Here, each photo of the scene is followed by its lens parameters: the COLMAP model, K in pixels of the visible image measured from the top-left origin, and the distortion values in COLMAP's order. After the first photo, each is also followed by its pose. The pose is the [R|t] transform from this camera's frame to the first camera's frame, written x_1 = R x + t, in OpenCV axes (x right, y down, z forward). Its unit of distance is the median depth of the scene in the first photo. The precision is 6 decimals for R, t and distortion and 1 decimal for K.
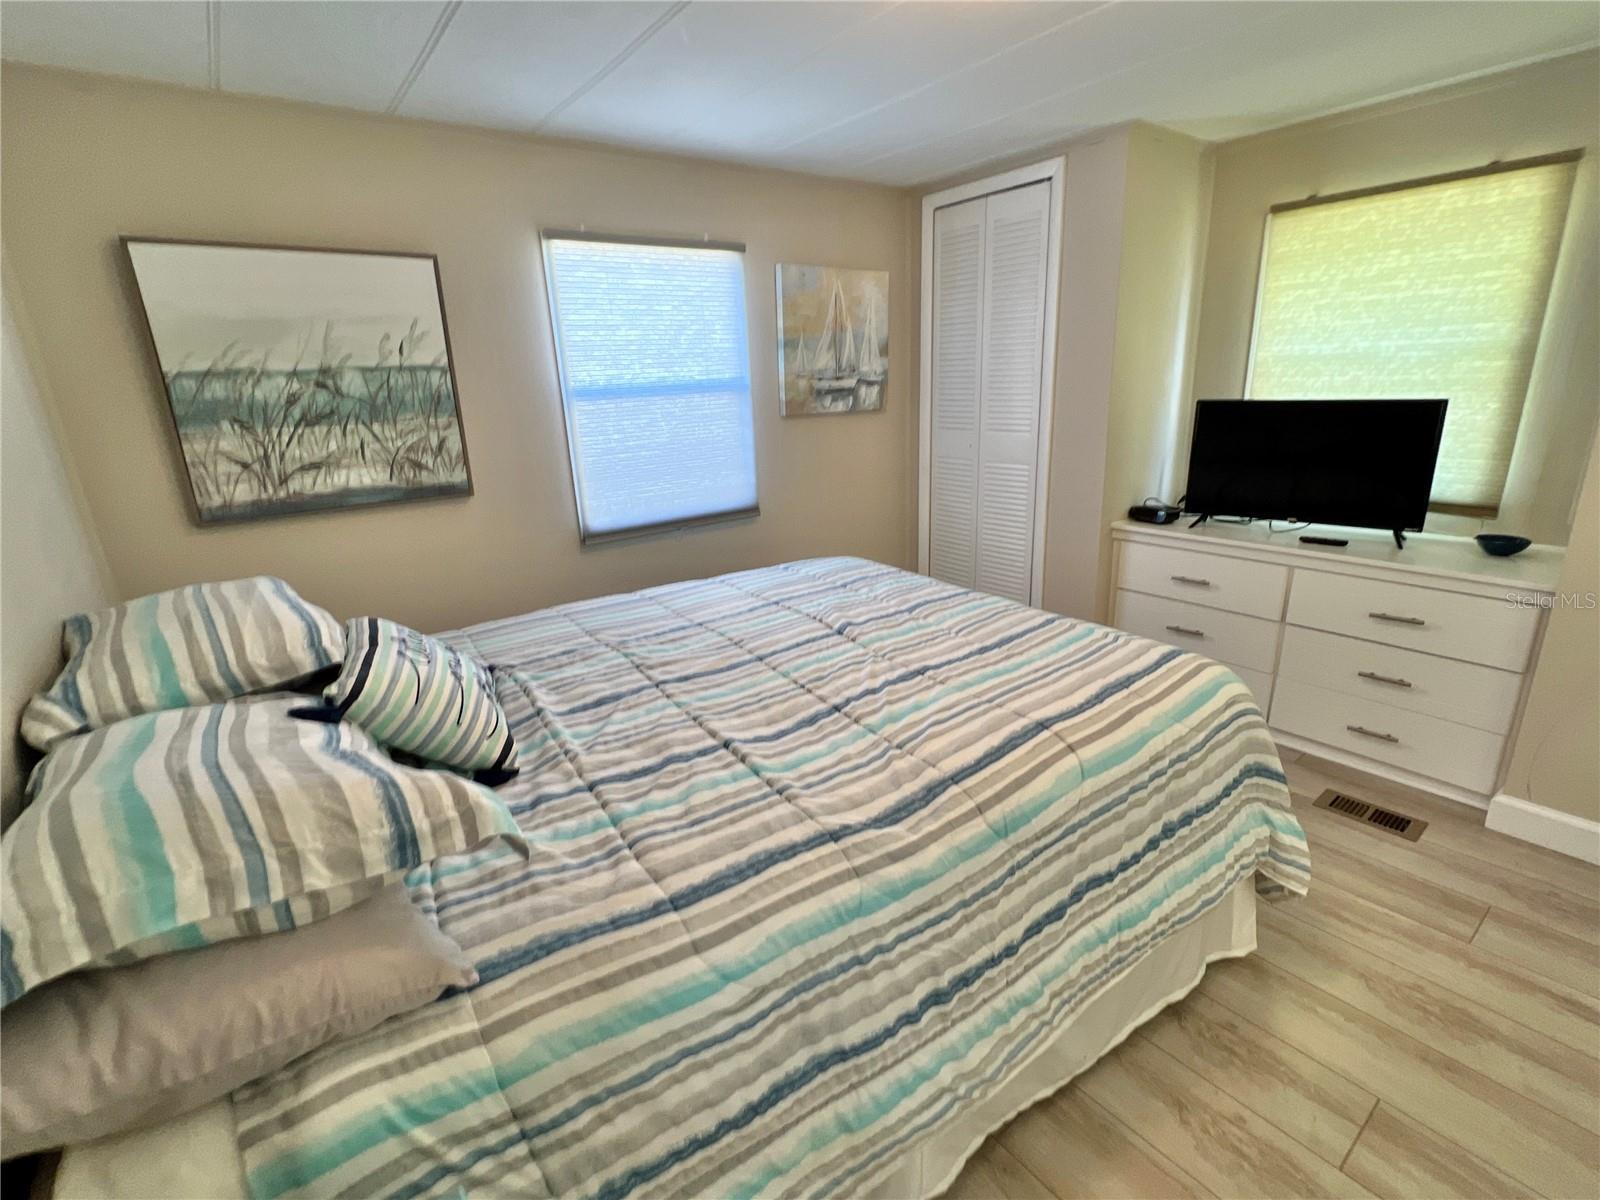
lens RADIAL K [[739.5, 0, 795.0], [0, 739.5, 597.4], [0, 0, 1]] dist [-0.003244, 0.000634]
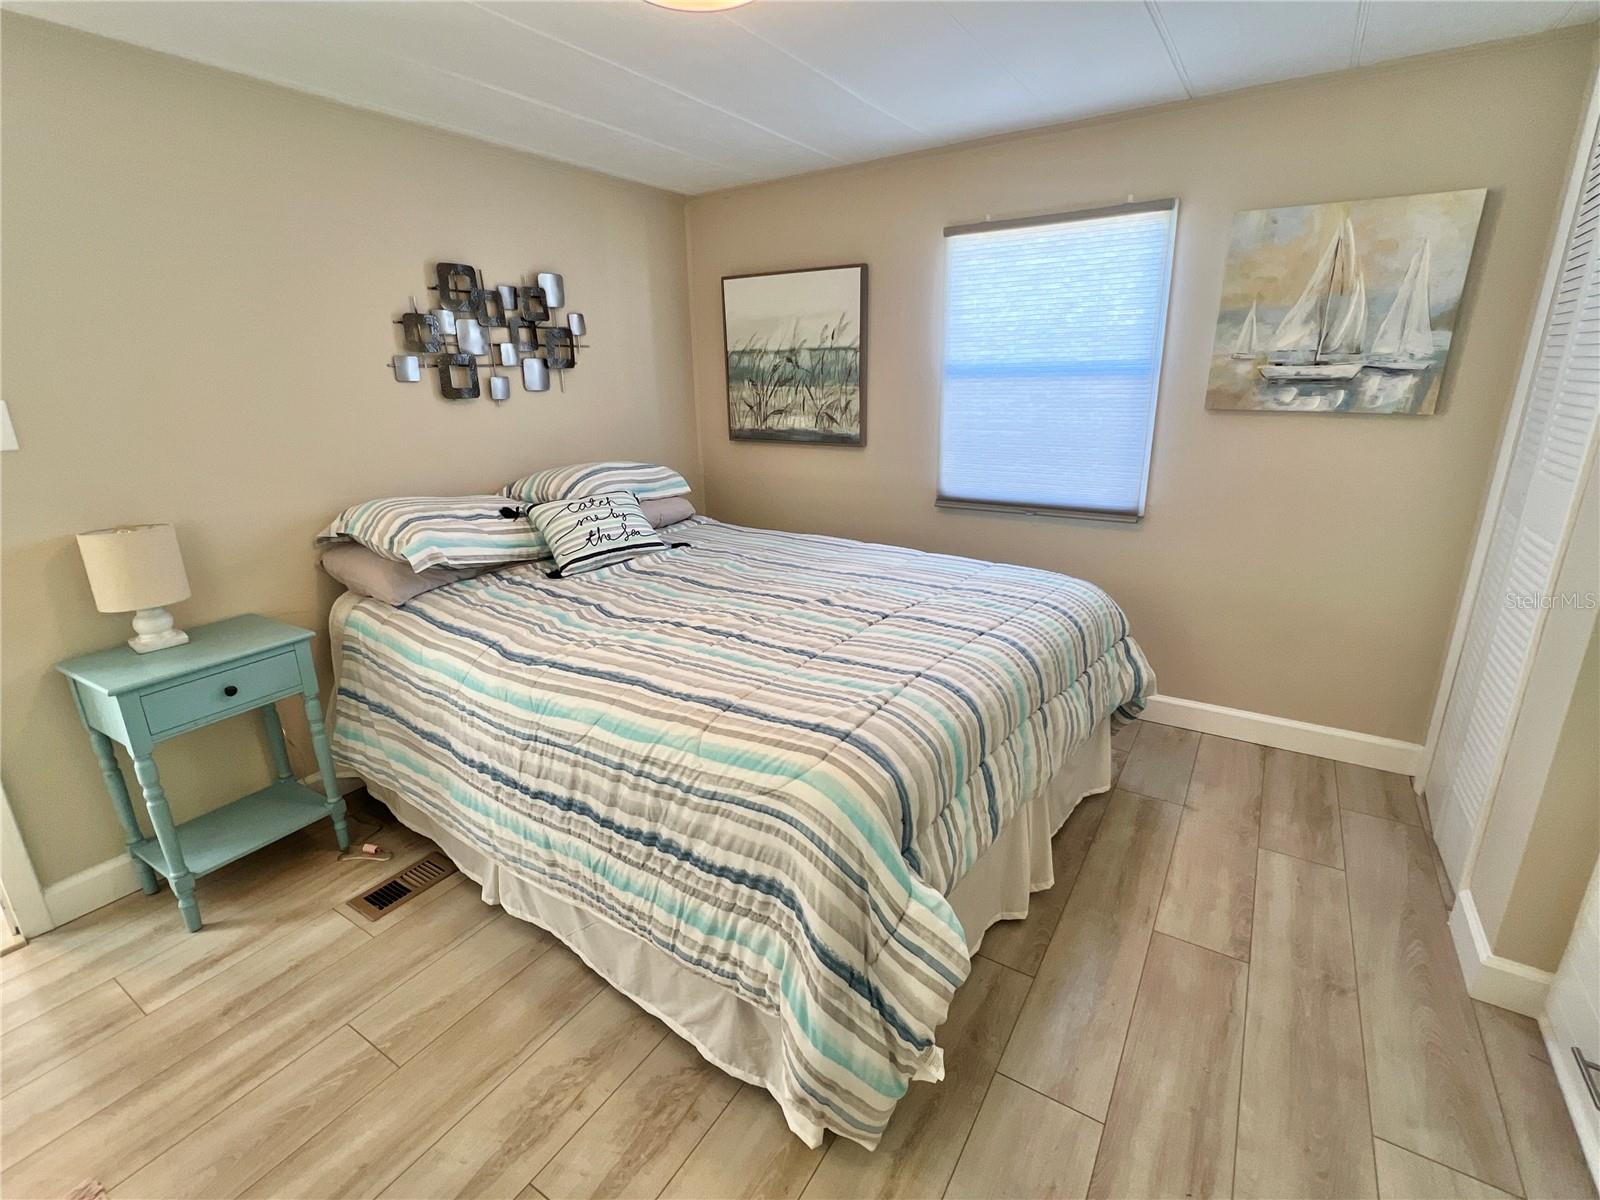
lens RADIAL K [[739.5, 0, 793.0], [0, 739.5, 598.0], [0, 0, 1]] dist [-0.003244, 0.000634]
pose [[0.336124, 0.313059, -0.888265, 0.862773], [-0.266092, 0.936280, 0.229291, -0.172233], [0.903446, 0.159290, 0.398009, 0.456506]]
